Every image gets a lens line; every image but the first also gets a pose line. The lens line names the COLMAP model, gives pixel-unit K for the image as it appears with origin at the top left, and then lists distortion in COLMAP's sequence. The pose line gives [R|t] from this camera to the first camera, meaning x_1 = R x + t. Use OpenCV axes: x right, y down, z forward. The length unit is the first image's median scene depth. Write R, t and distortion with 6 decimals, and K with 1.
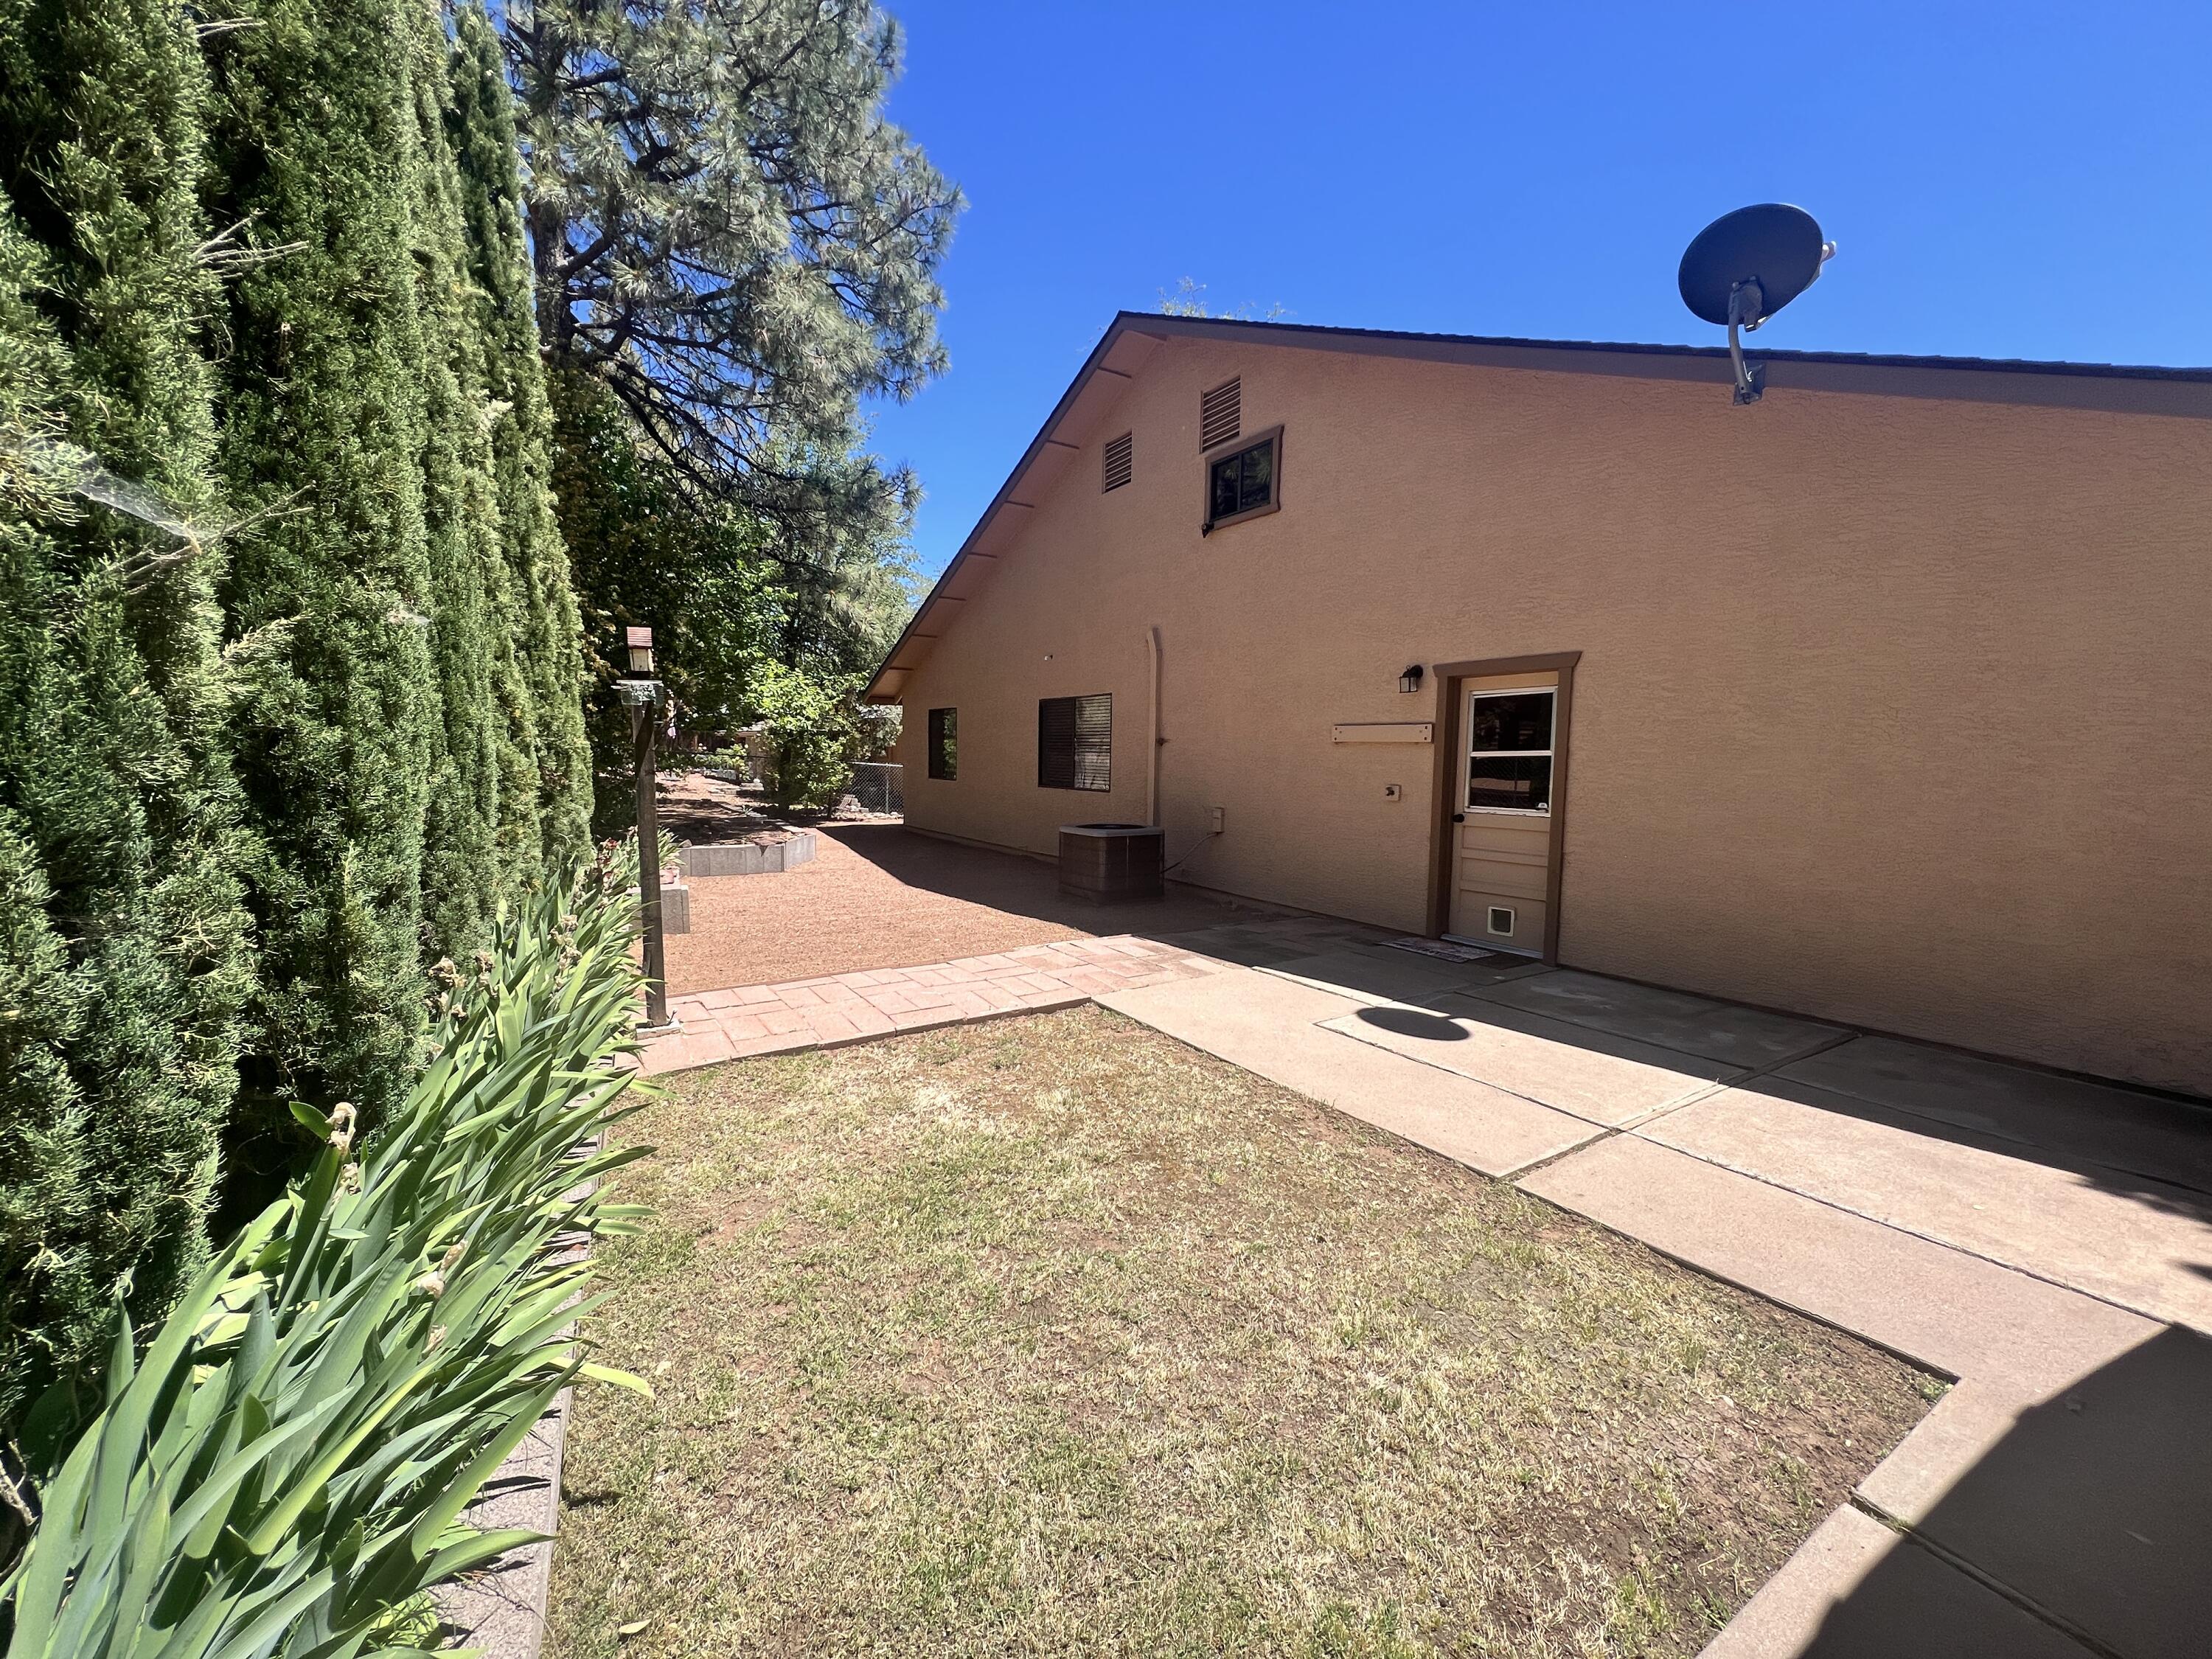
lens RADIAL K [[879.0, 0, 1101.3], [0, 879.0, 838.6], [0, 0, 1]] dist [-0.002988, 0.000140]
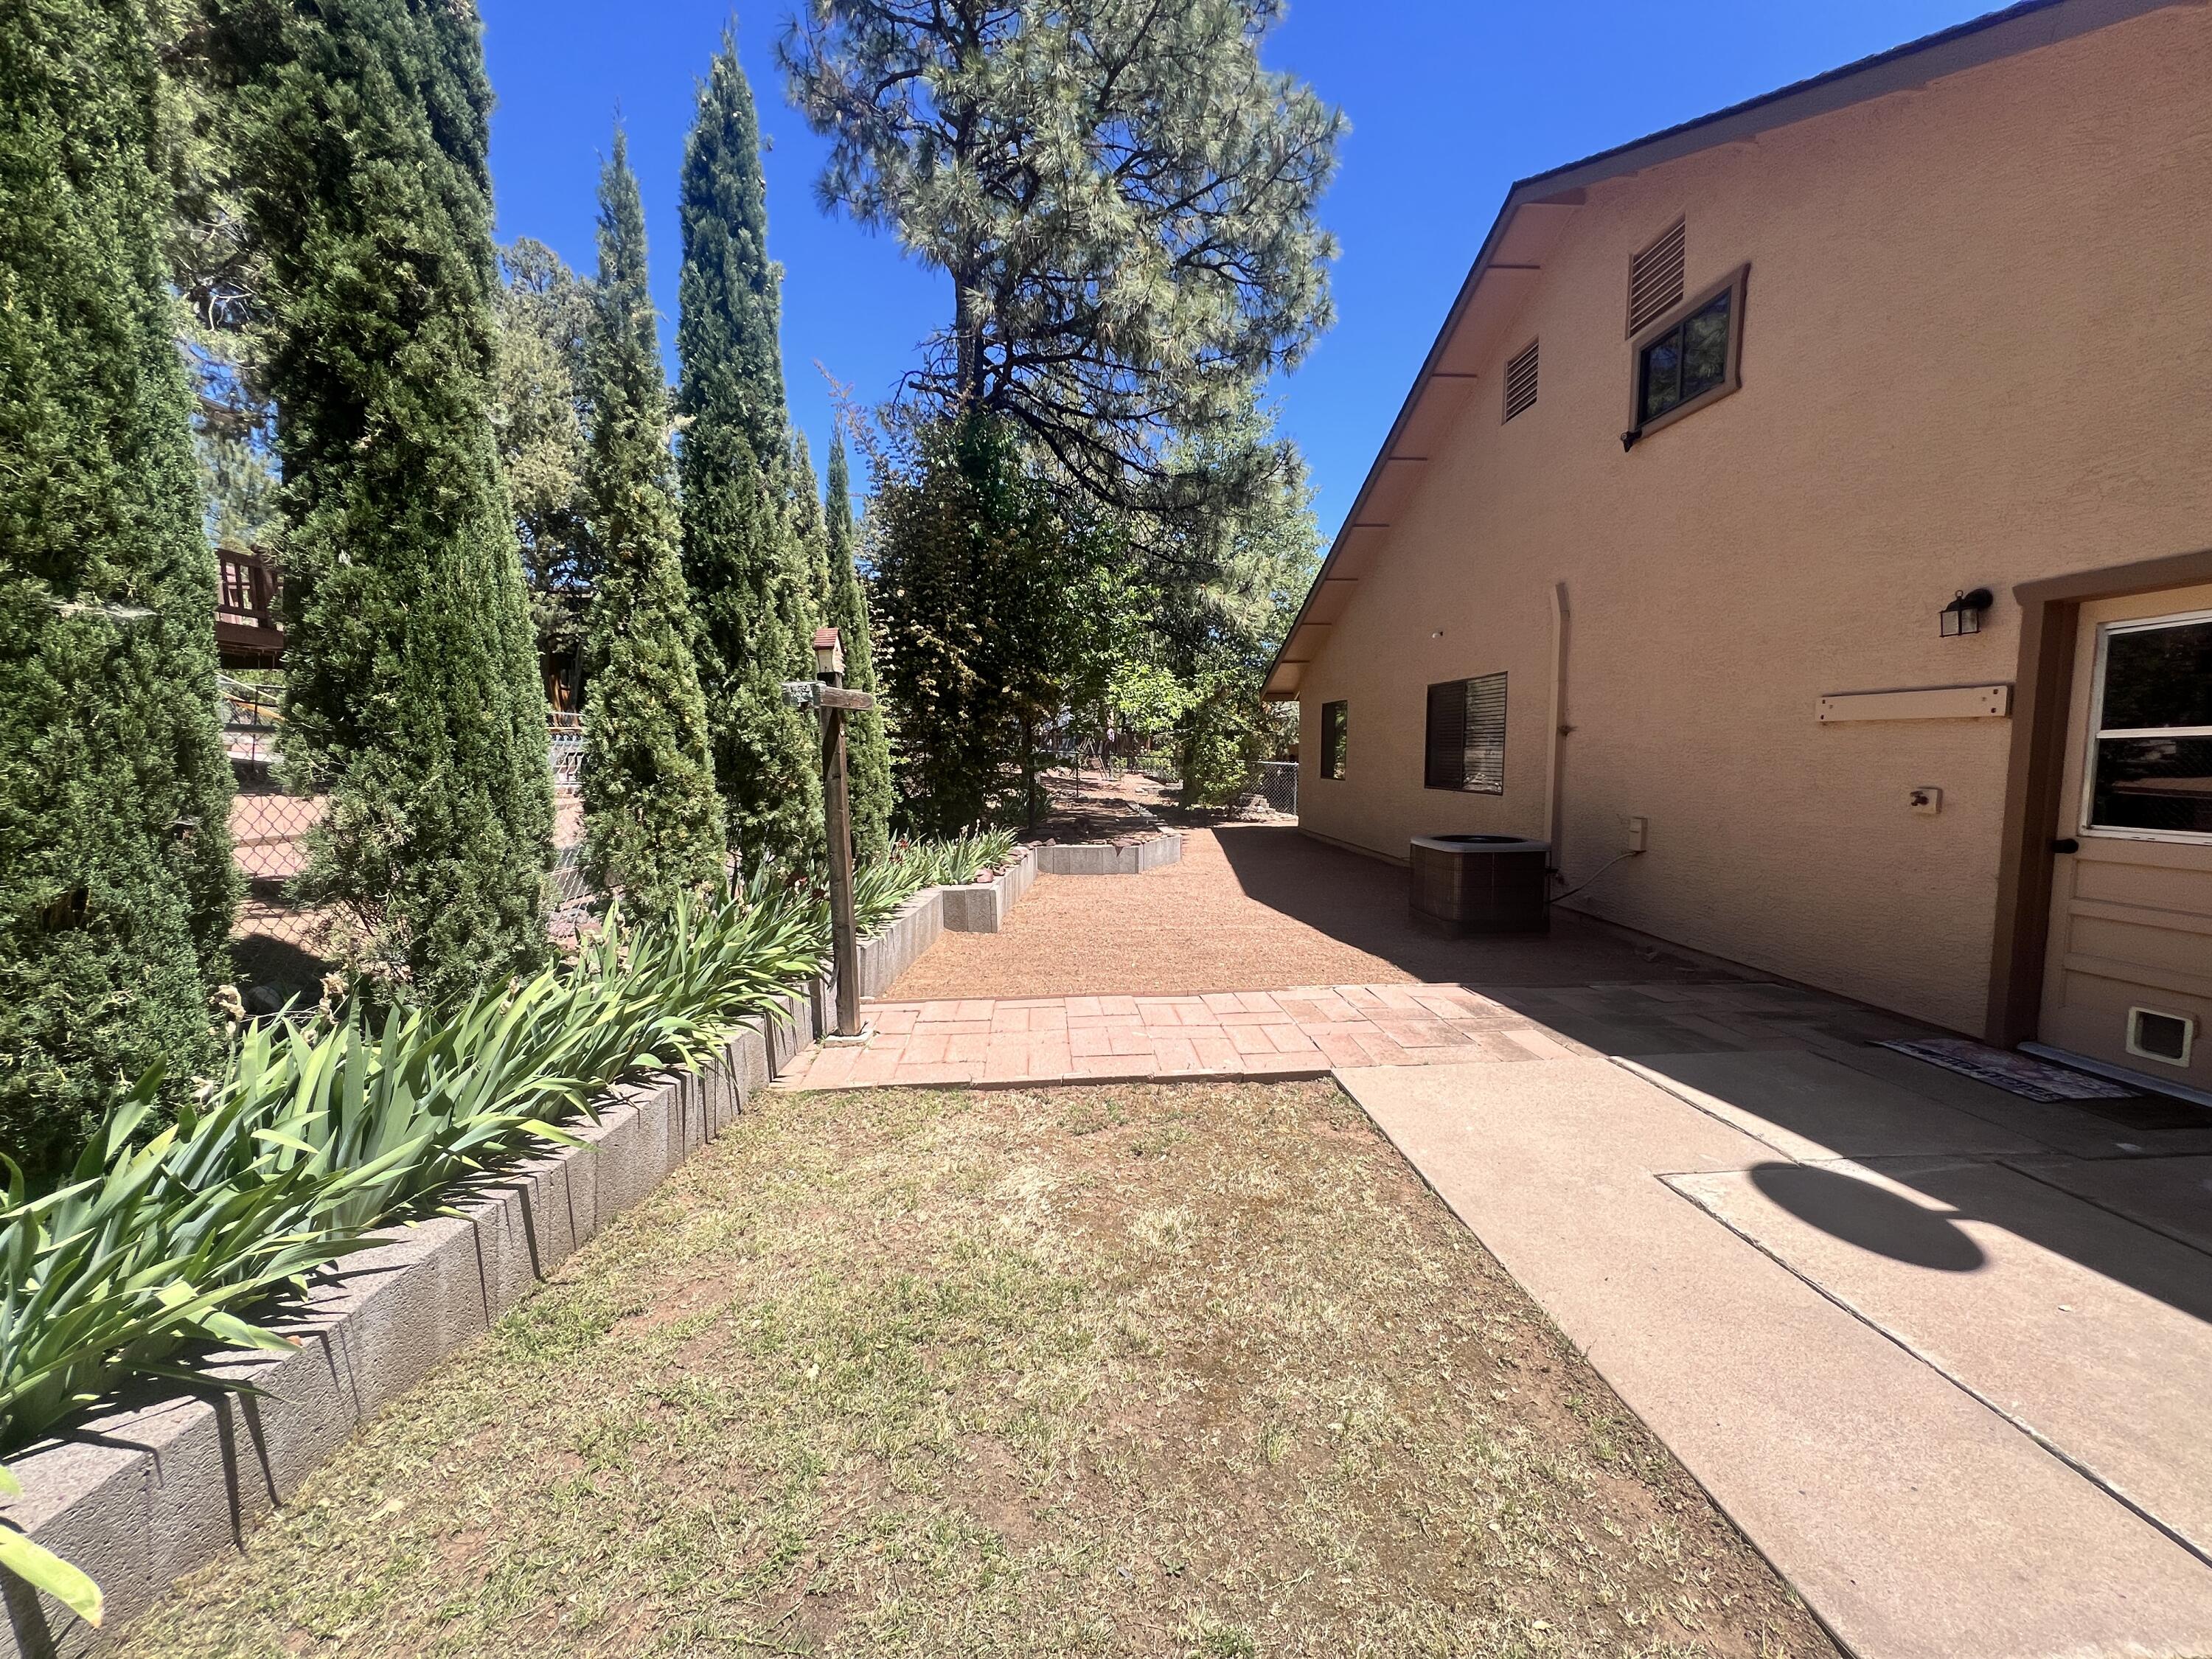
lens RADIAL K [[879.0, 0, 1101.3], [0, 879.0, 838.6], [0, 0, 1]] dist [-0.002988, 0.000140]
pose [[0.868749, 0.030063, -0.494340, 0.126077], [-0.029281, 0.999528, 0.009327, -0.013555], [0.494387, 0.006372, 0.869219, 0.166663]]
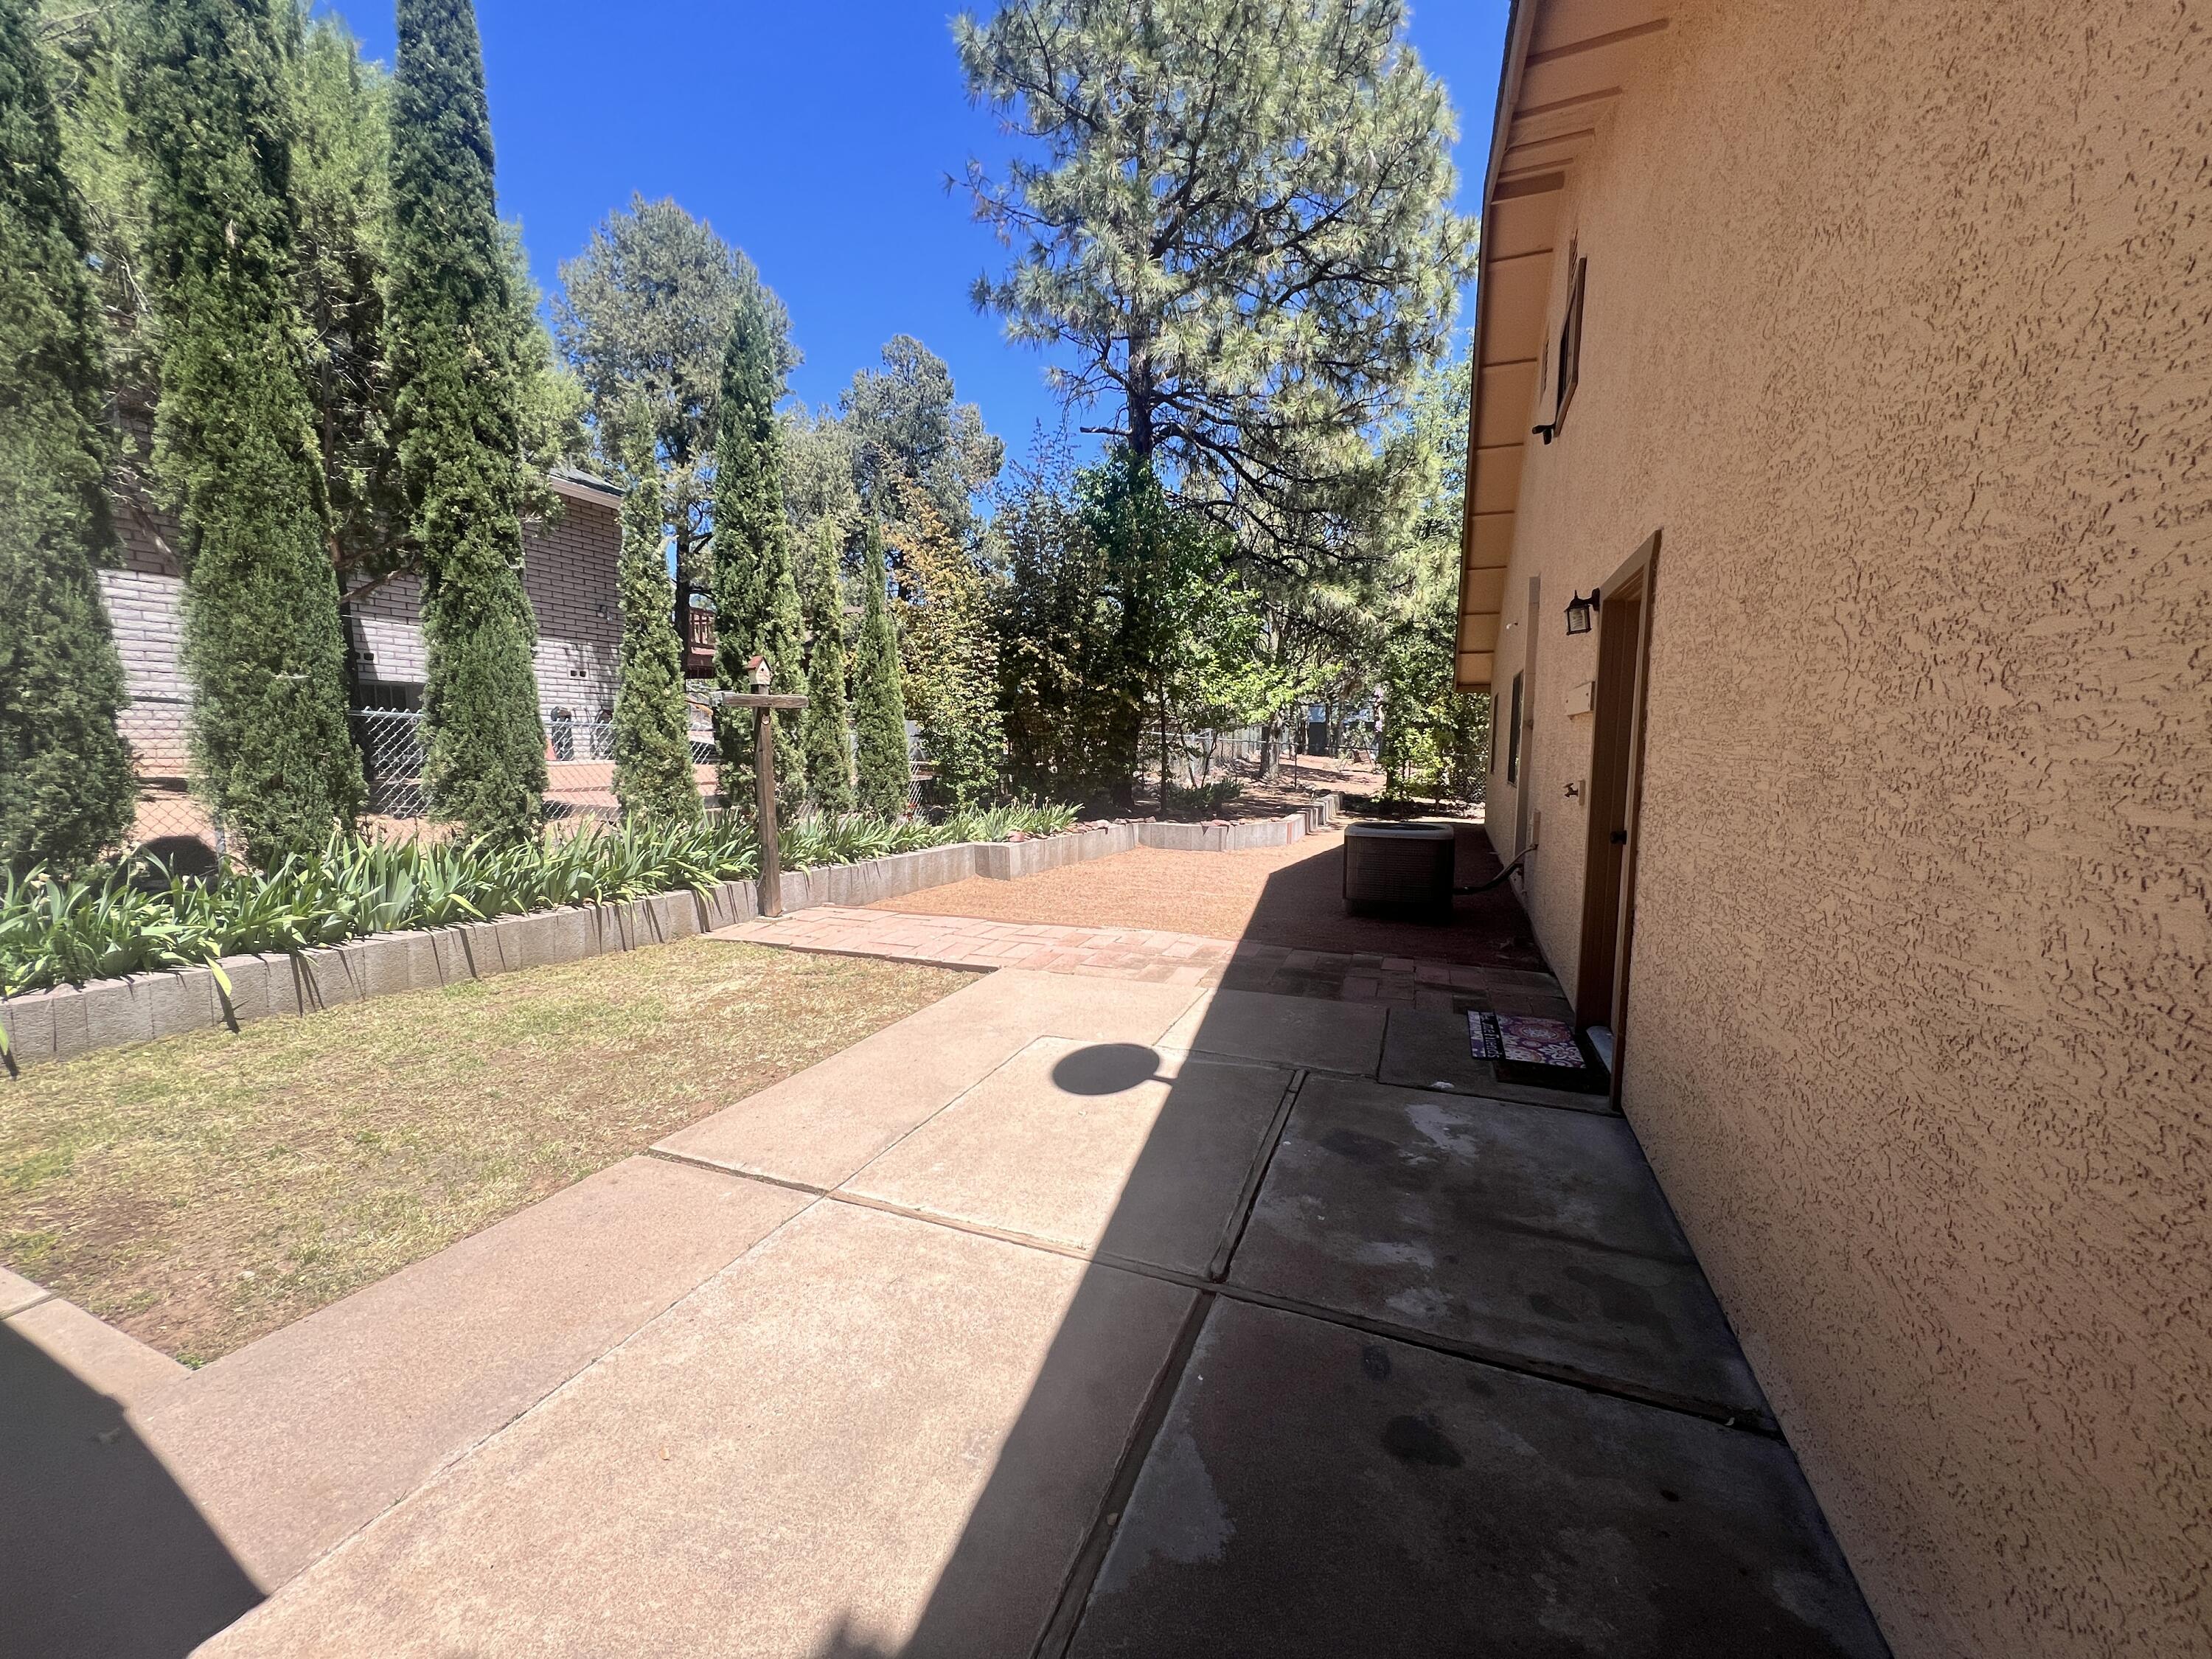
lens RADIAL K [[879.0, 0, 1101.3], [0, 879.0, 838.6], [0, 0, 1]] dist [-0.002988, 0.000140]
pose [[0.582904, 0.078784, -0.808713, 0.610123], [-0.077753, 0.996129, 0.040999, -0.017128], [0.808813, 0.038981, 0.586773, 0.327547]]
